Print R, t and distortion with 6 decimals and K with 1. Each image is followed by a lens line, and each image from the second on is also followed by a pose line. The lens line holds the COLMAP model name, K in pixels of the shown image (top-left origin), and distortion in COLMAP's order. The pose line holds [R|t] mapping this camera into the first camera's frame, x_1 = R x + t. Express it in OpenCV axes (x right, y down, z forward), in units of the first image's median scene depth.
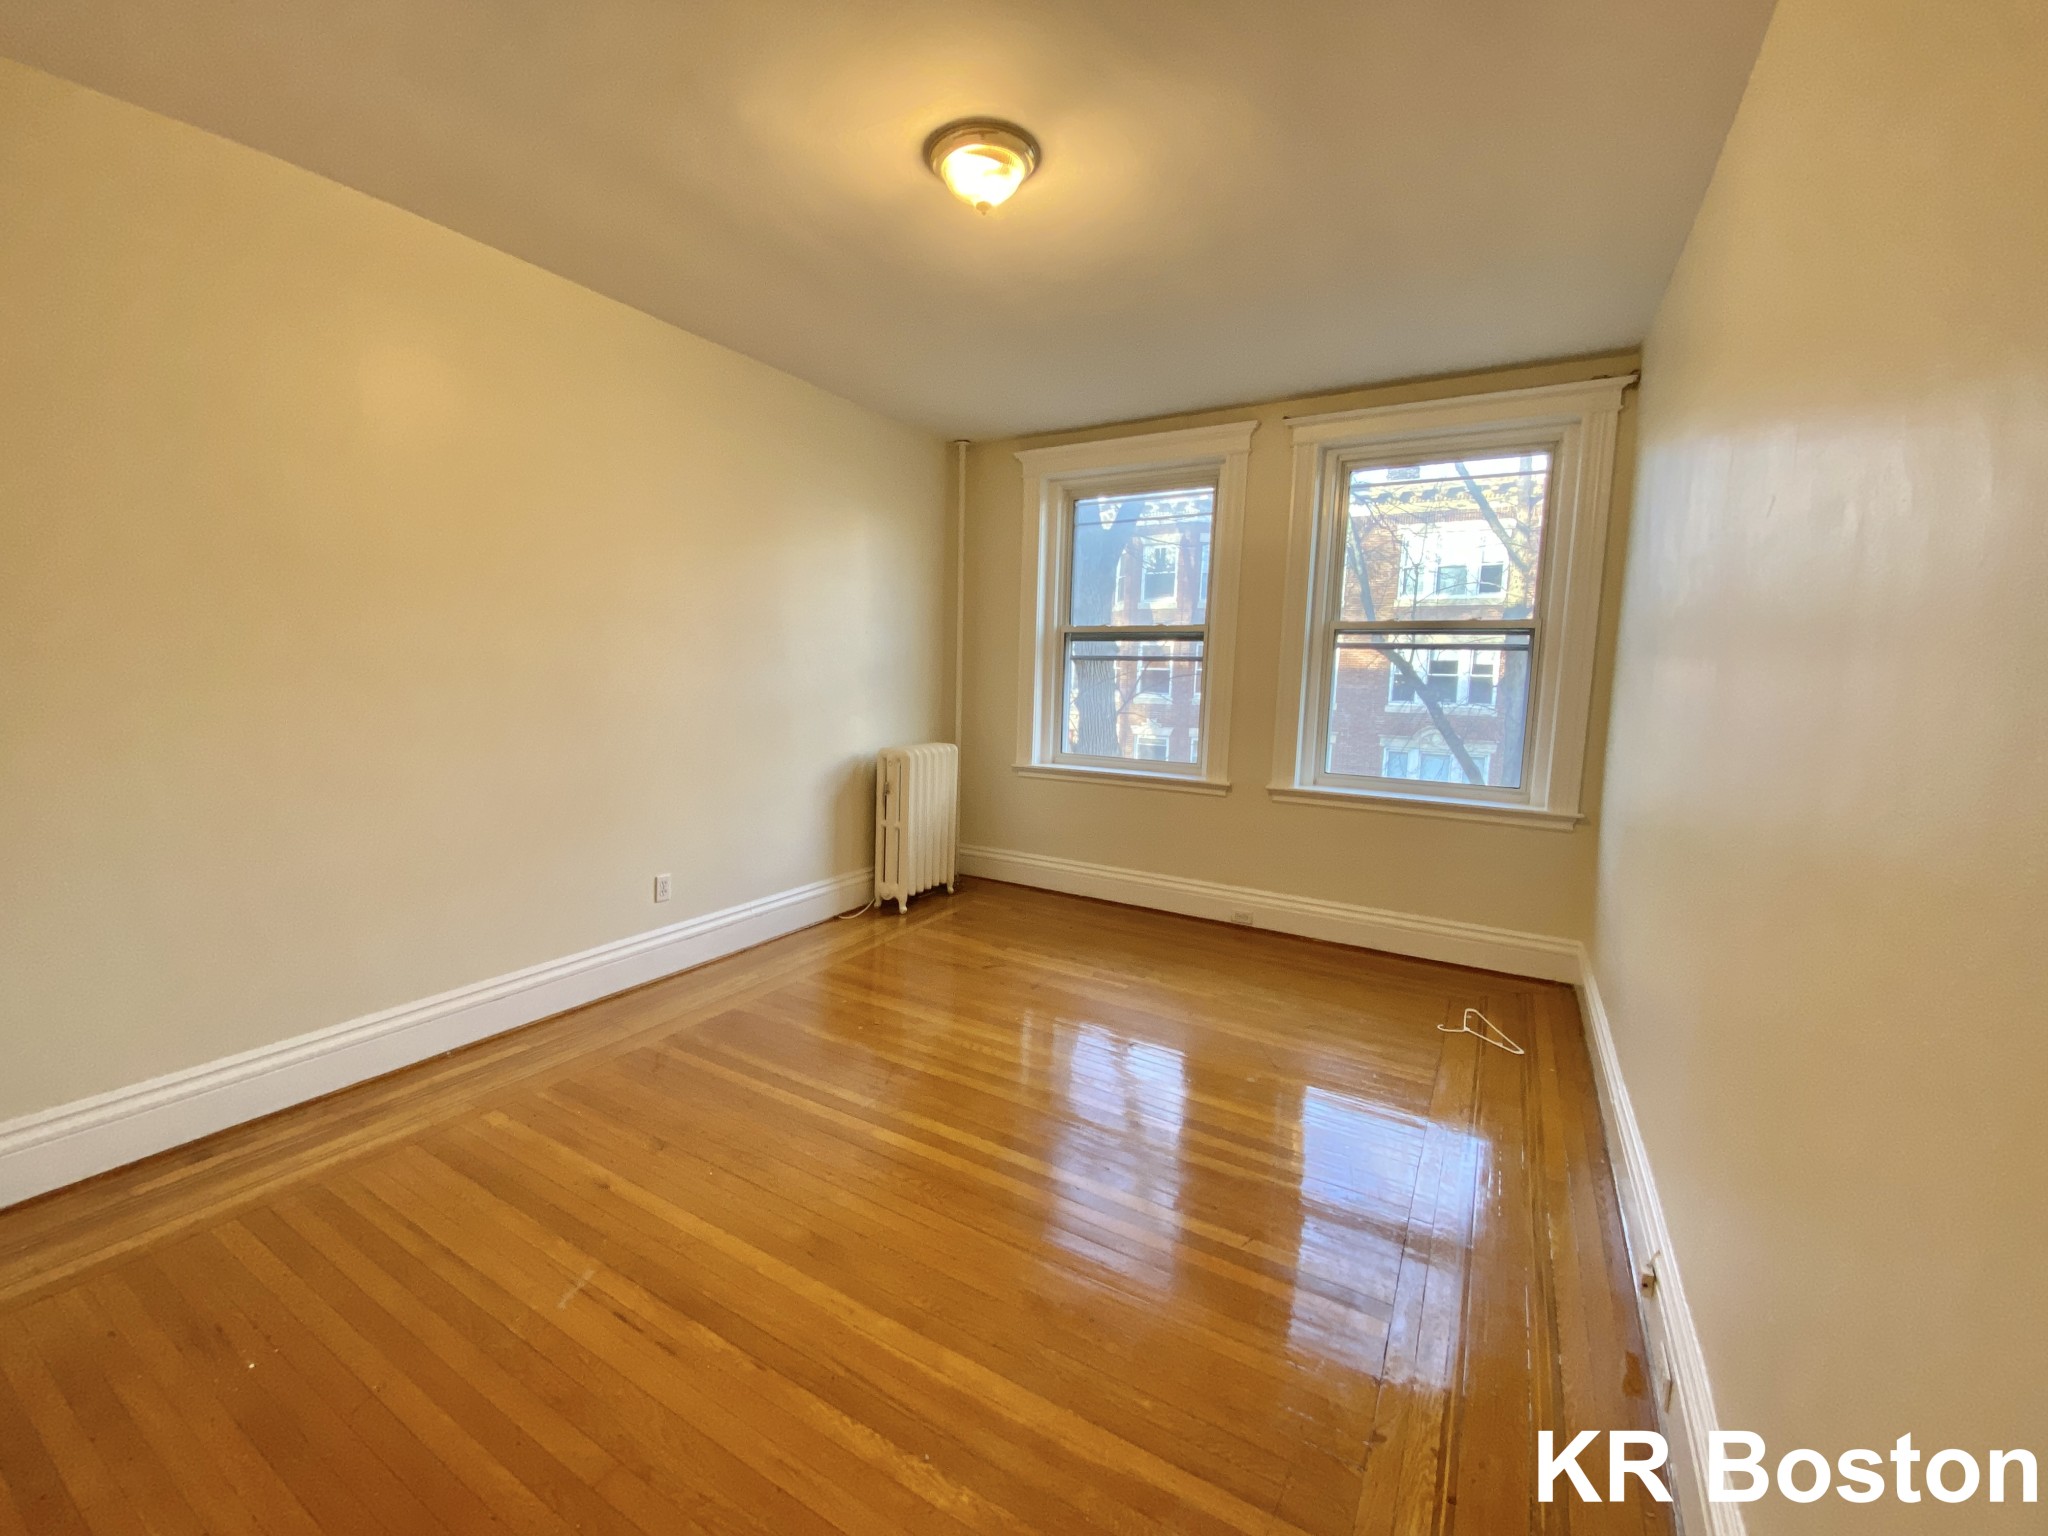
lens RADIAL K [[841.2, 0, 1003.4], [0, 841.2, 765.9], [0, 0, 1]] dist [0.000358, -0.000289]
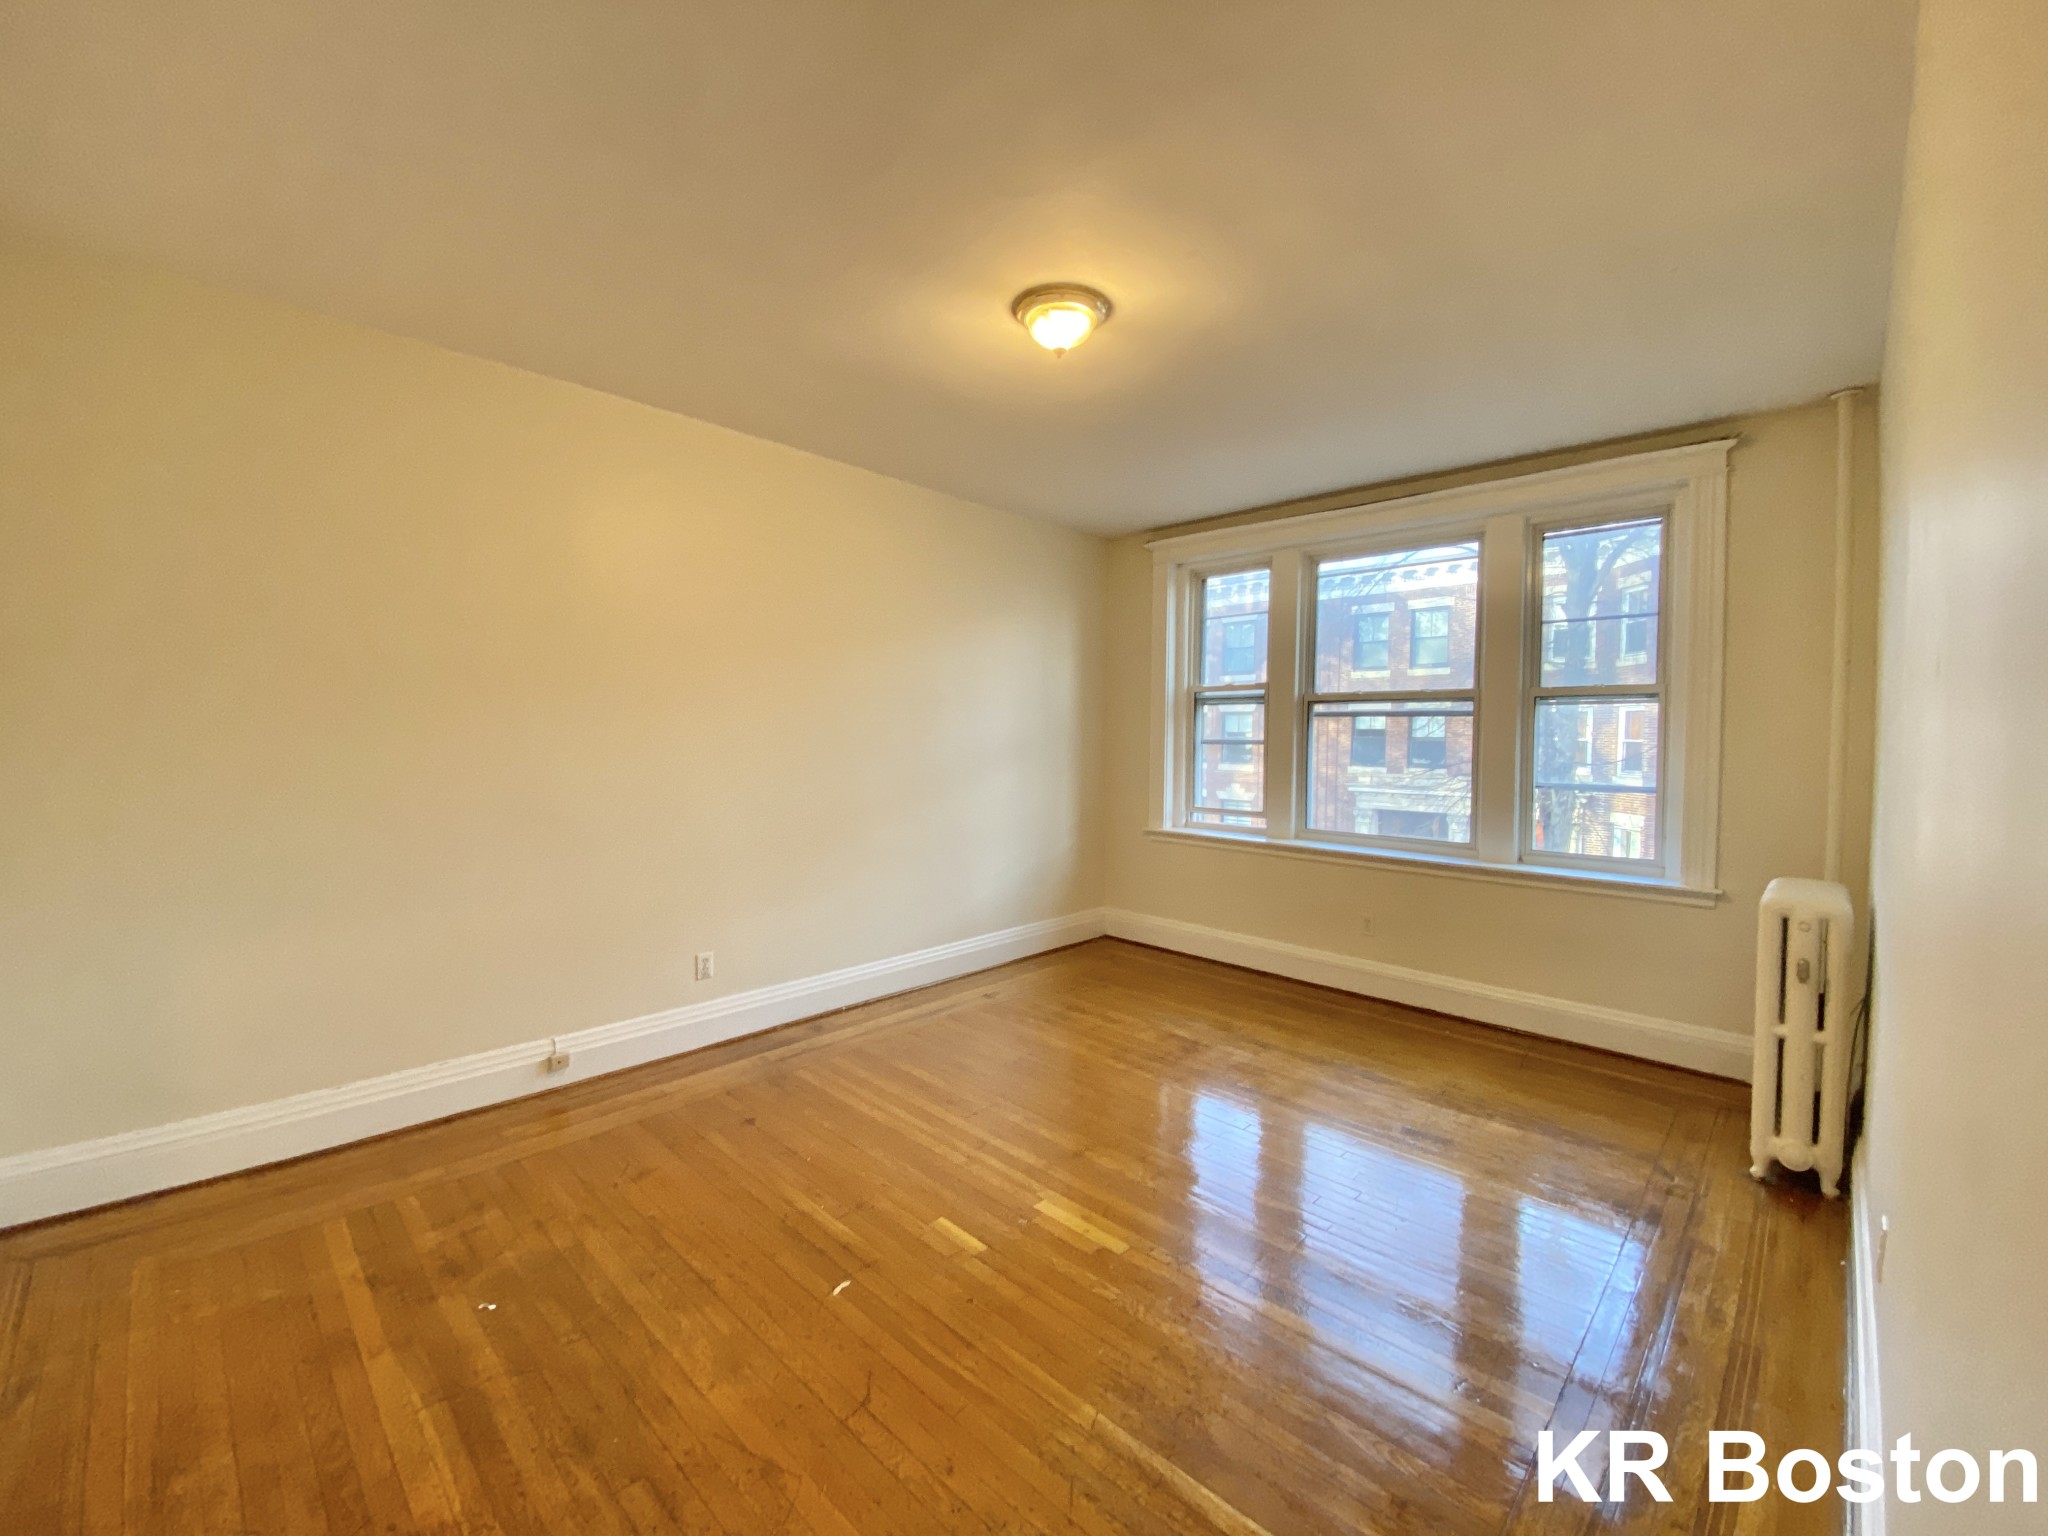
lens RADIAL K [[841.2, 0, 1029.5], [0, 841.2, 755.4], [0, 0, 1]] dist [0.000358, -0.000289]
pose [[0.972638, 0.000470, -0.232324, 0.130330], [-0.023340, 0.995136, -0.095701, 0.013155], [0.231149, 0.098504, 0.967919, -0.076605]]
